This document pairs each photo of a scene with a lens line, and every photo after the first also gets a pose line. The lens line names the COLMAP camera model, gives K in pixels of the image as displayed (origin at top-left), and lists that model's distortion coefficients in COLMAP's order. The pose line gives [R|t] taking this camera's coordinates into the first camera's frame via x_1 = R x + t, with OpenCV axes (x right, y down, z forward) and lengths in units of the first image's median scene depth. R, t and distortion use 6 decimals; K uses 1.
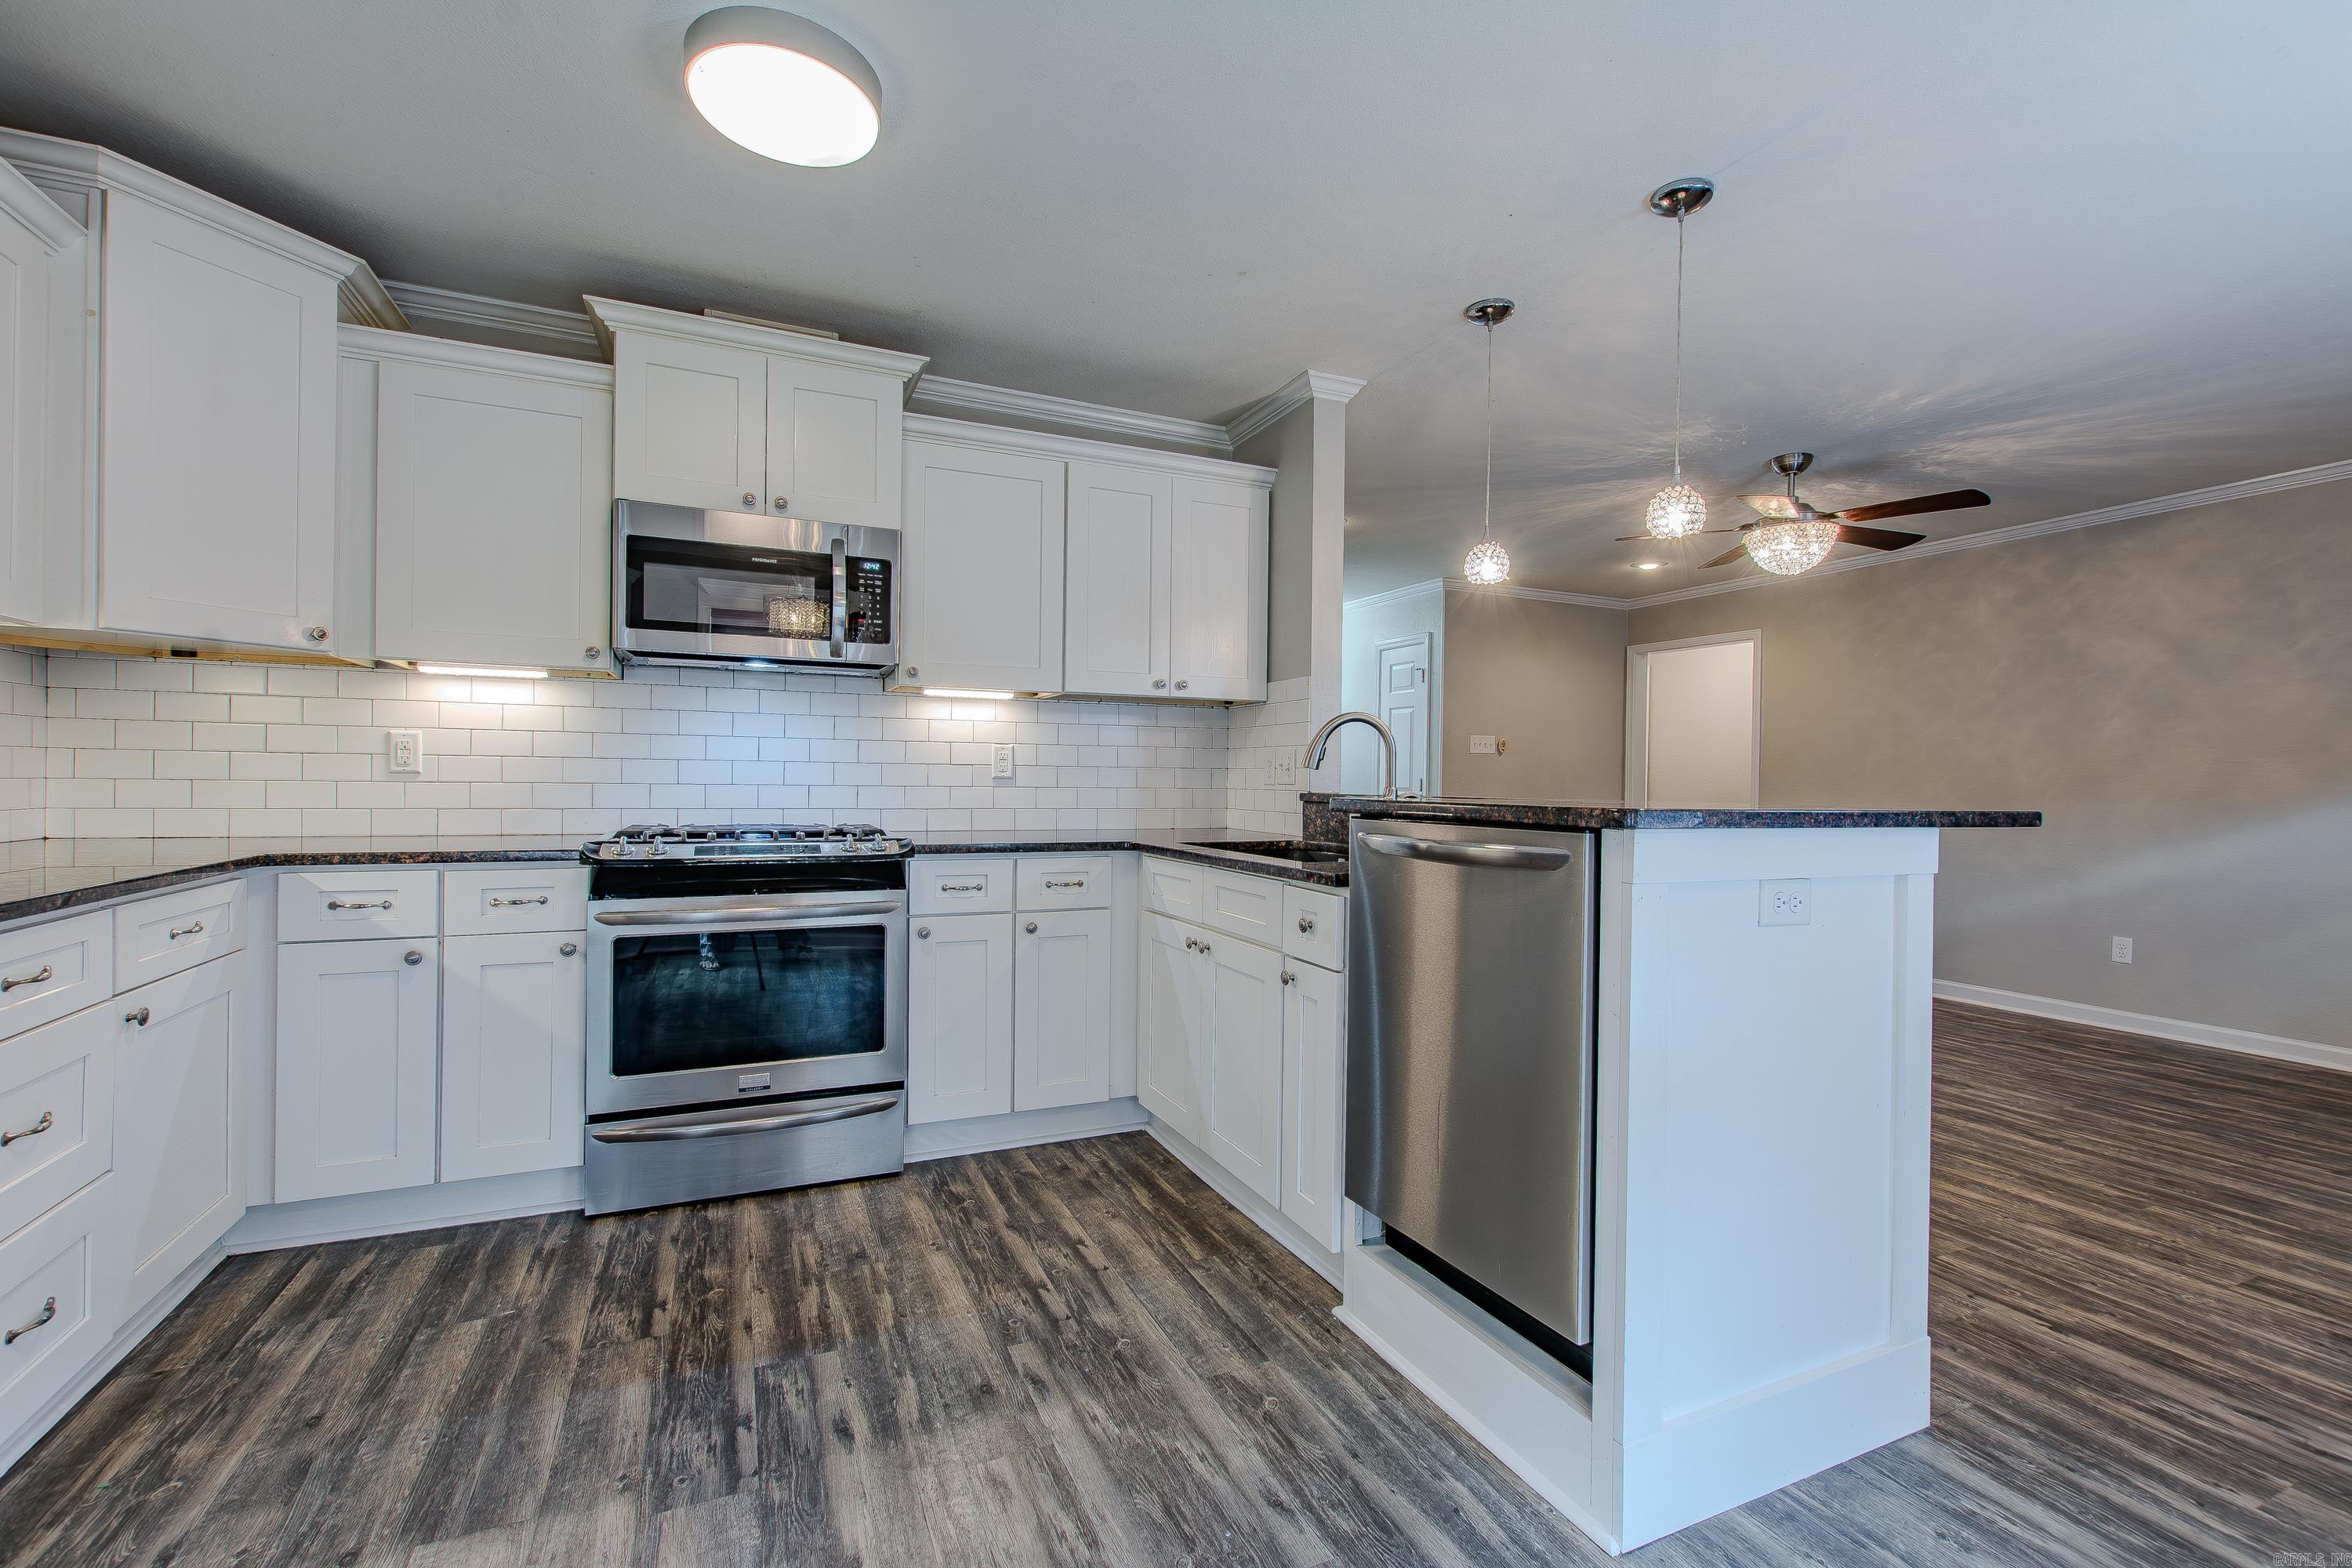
lens RADIAL K [[1015.4, 0, 1185.4], [0, 1015.4, 780.9], [0, 0, 1]] dist [0.007697, -0.004008]
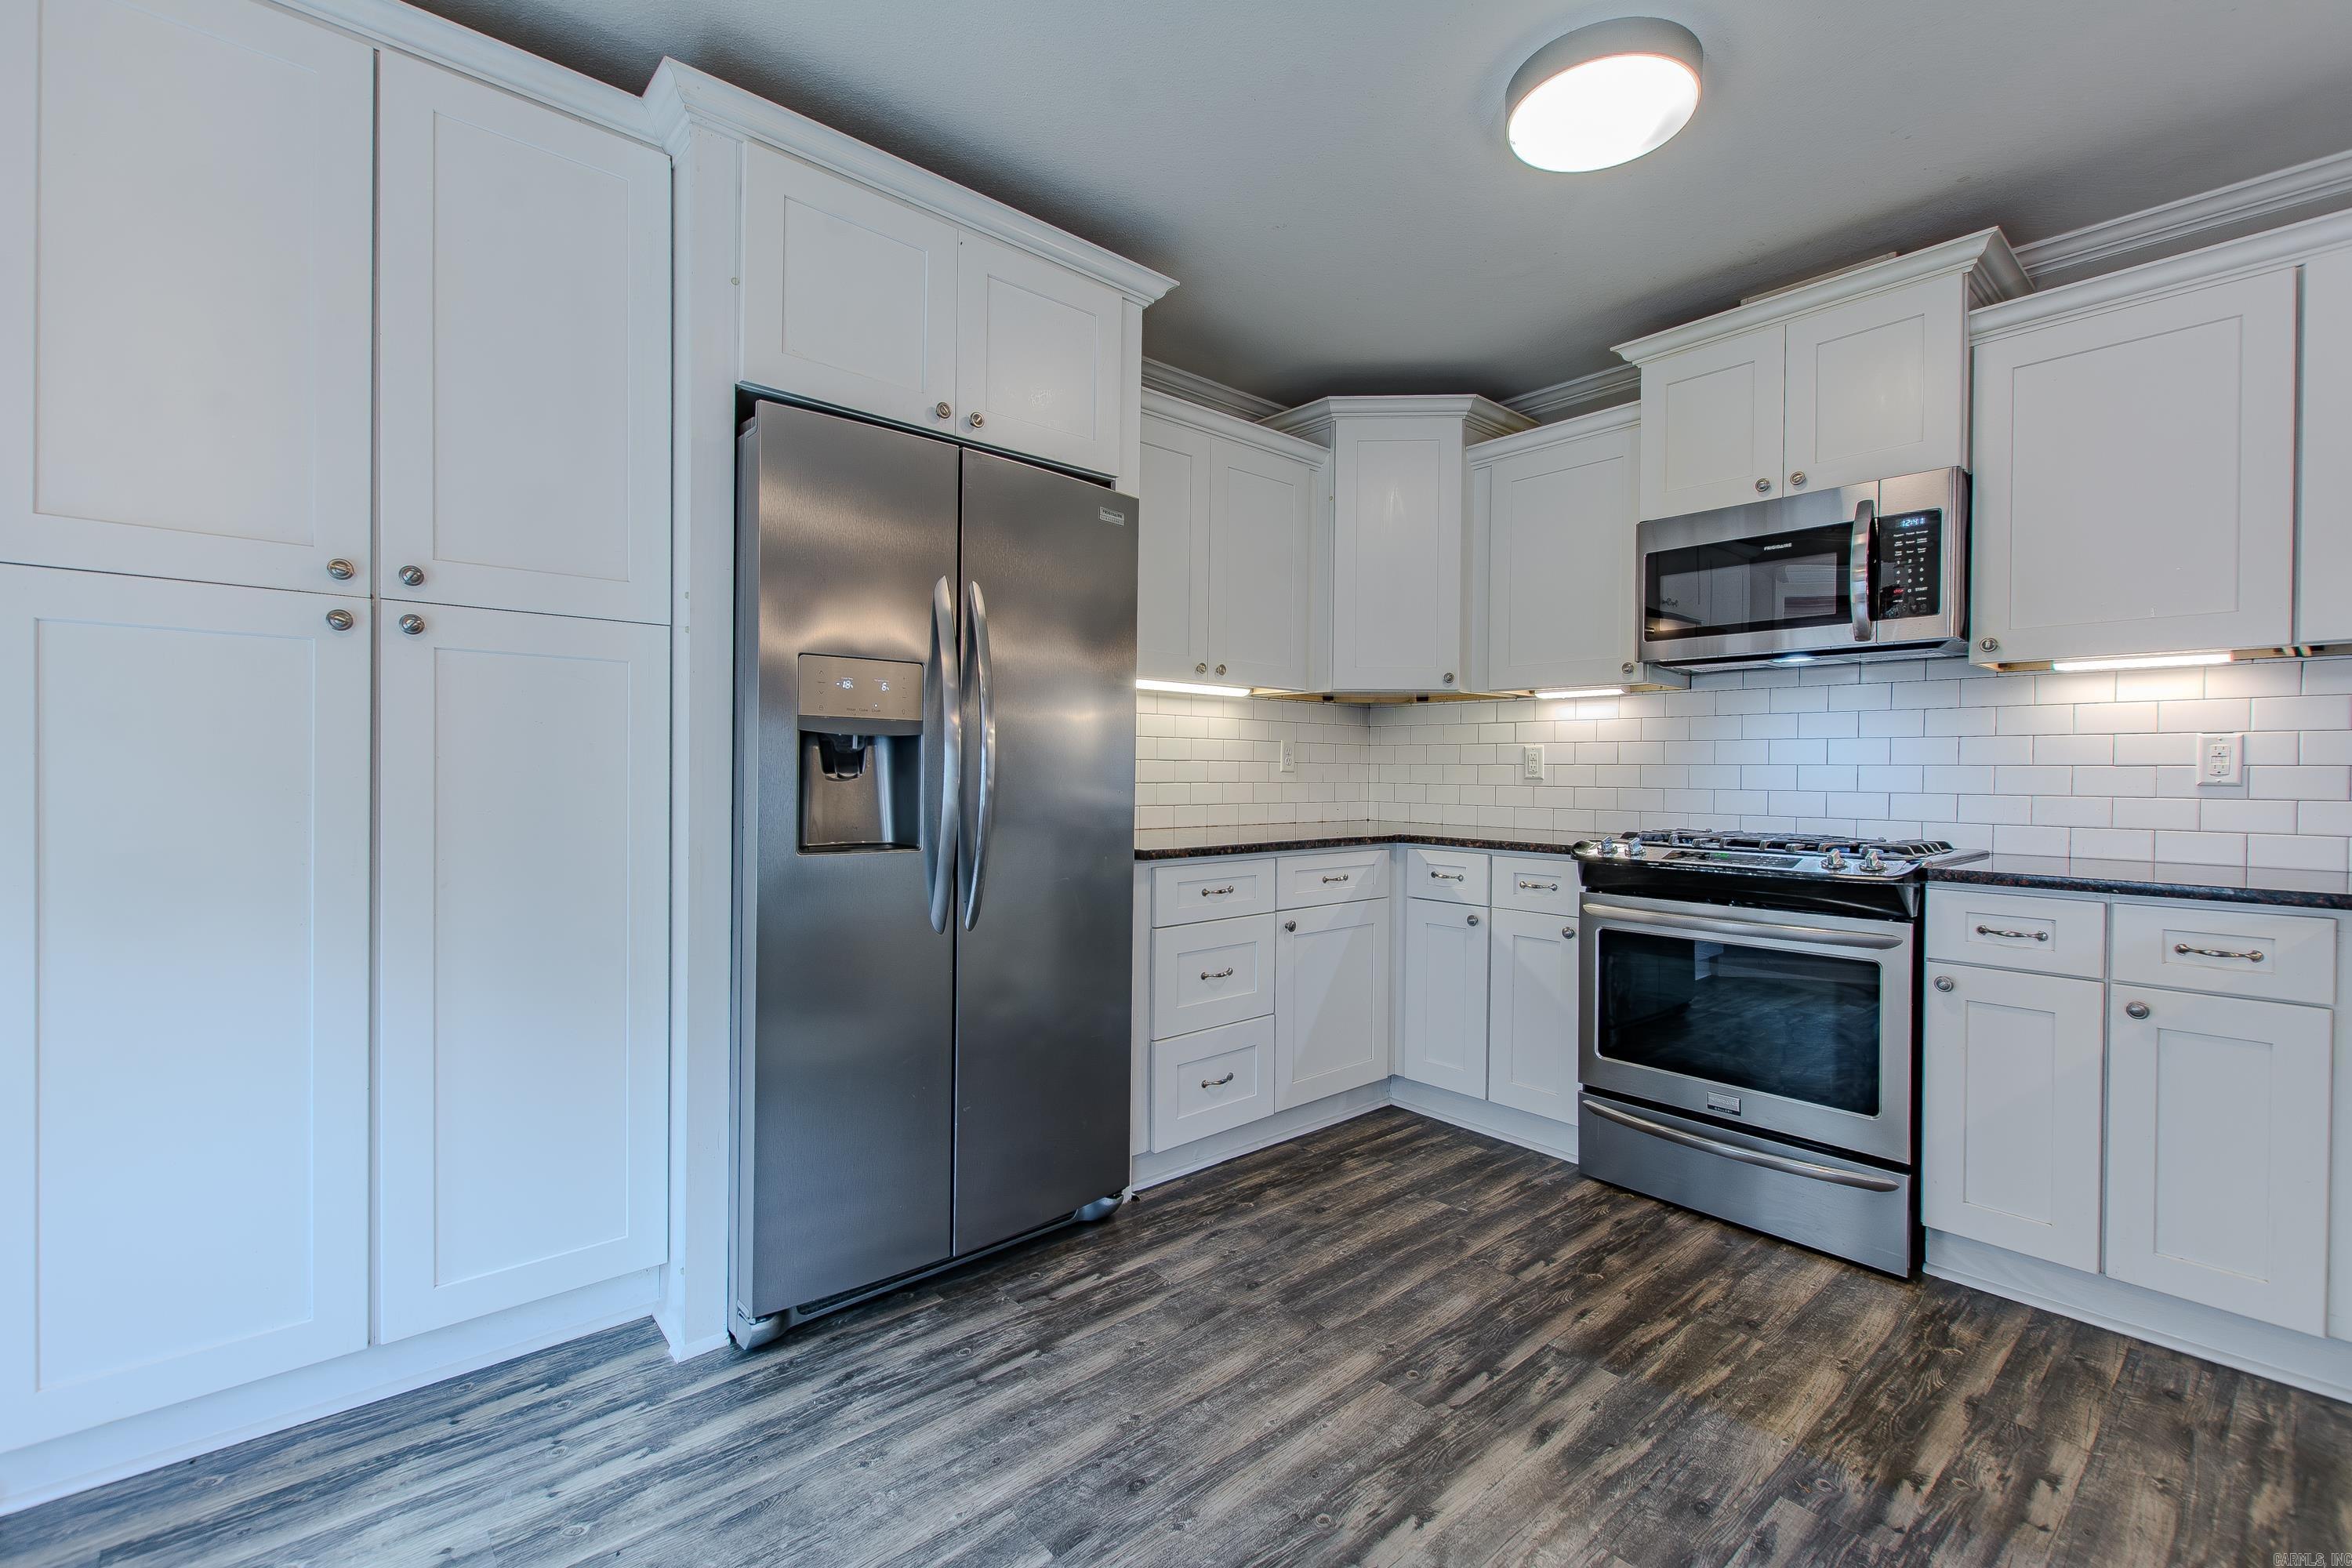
lens RADIAL K [[1015.4, 0, 1186.9], [0, 1015.4, 780.9], [0, 0, 1]] dist [0.007697, -0.004008]
pose [[0.296915, -0.001736, -0.954902, 0.320887], [-0.007978, 0.999959, -0.004298, 0.003409], [0.954870, 0.008895, 0.296889, 0.226506]]
